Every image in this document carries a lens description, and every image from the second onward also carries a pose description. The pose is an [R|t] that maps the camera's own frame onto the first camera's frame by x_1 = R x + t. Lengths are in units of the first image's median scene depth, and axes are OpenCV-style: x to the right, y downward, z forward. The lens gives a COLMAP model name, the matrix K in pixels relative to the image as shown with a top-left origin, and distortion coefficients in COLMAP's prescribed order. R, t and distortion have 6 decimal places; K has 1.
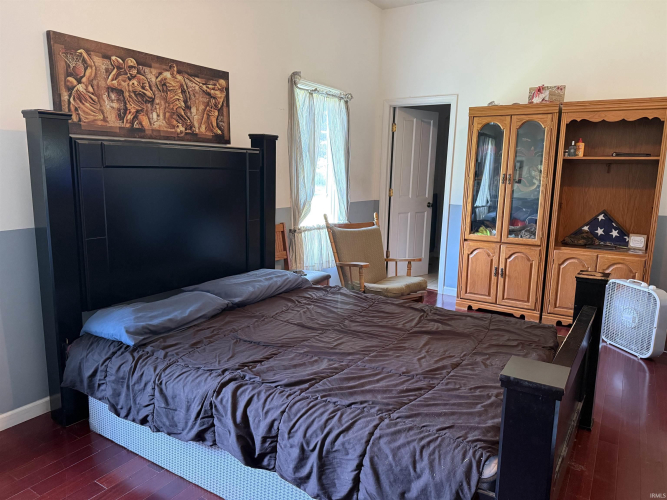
lens RADIAL K [[473.6, 0, 333.5], [0, 473.6, 250.0], [0, 0, 1]] dist [0.093109, -0.111265]
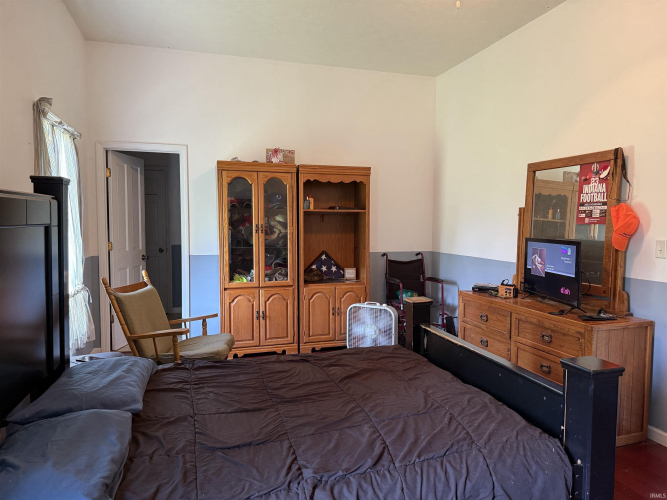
lens RADIAL K [[473.6, 0, 333.5], [0, 473.6, 250.0], [0, 0, 1]] dist [0.093109, -0.111265]
pose [[0.654305, -0.065346, 0.753402, -0.353103], [0.134365, 0.990454, -0.030785, -0.045251], [-0.744198, 0.121374, 0.656839, 0.175929]]
